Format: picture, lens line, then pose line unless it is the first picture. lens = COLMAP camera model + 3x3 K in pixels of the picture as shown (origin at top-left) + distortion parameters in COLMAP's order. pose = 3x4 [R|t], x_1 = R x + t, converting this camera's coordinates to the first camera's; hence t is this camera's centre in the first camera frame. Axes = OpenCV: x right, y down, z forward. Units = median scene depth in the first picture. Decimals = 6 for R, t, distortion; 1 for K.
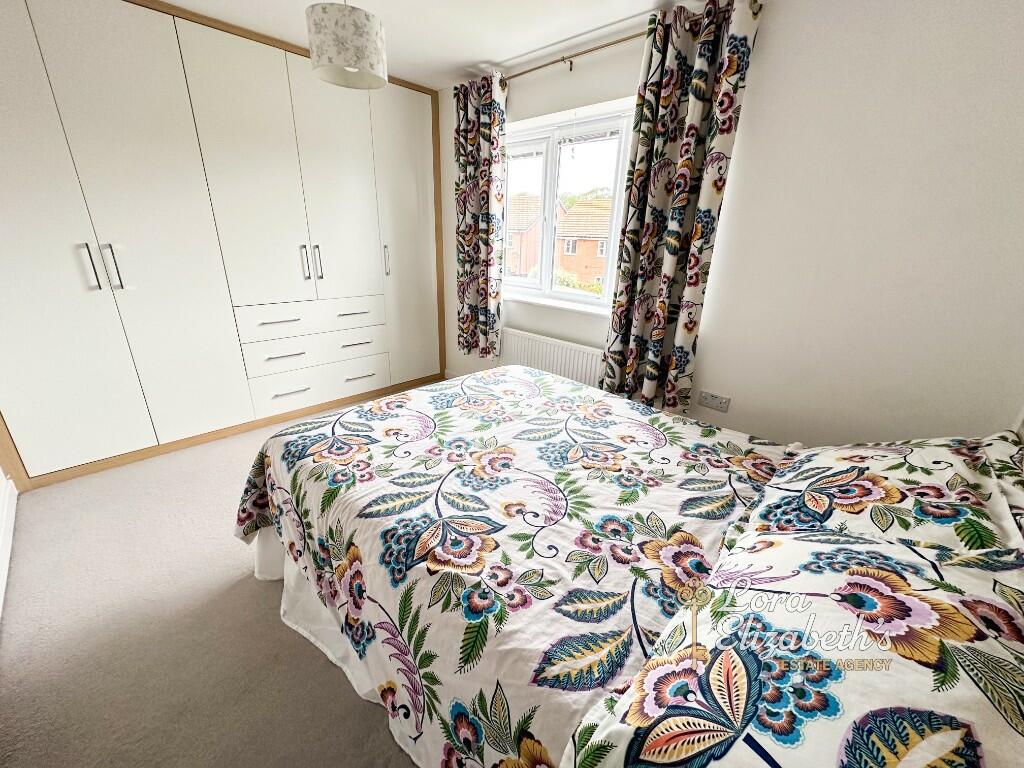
lens RADIAL K [[408.0, 0, 511.5], [0, 408.0, 384.2], [0, 0, 1]] dist [-0.000444, -0.000002]
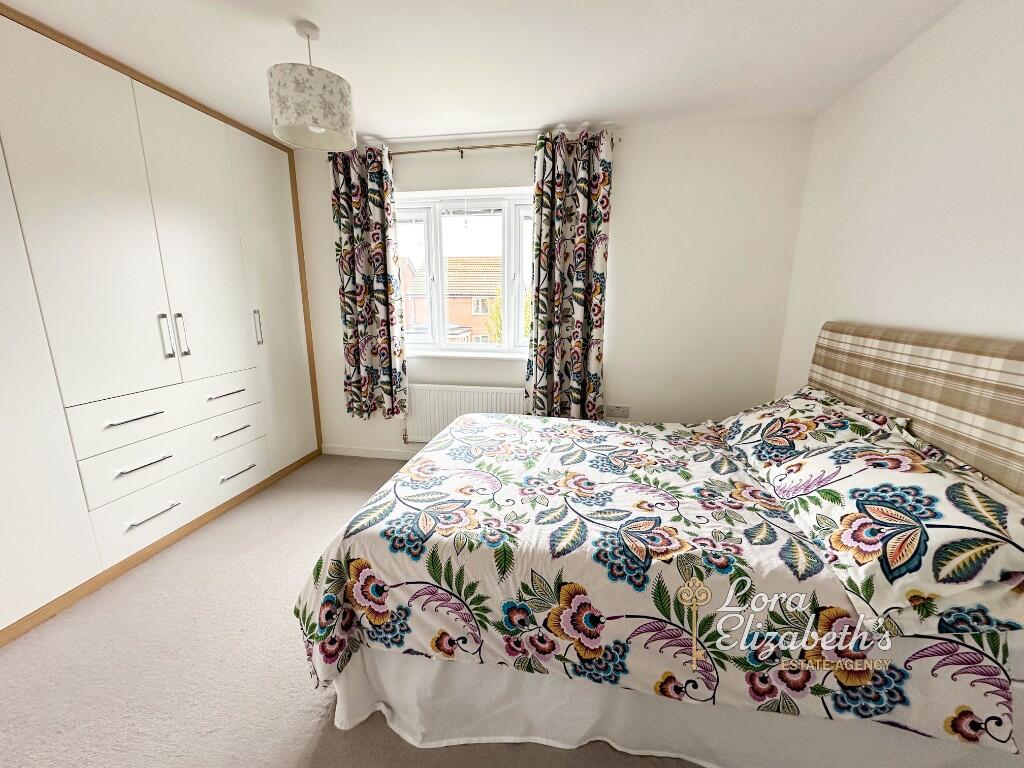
lens RADIAL K [[408.0, 0, 512.5], [0, 408.0, 384.5], [0, 0, 1]] dist [-0.000444, -0.000002]
pose [[0.827200, -0.145632, 0.542707, -0.681221], [0.212662, 0.975127, -0.062473, -0.045528], [-0.520110, 0.167091, 0.837595, 0.077267]]
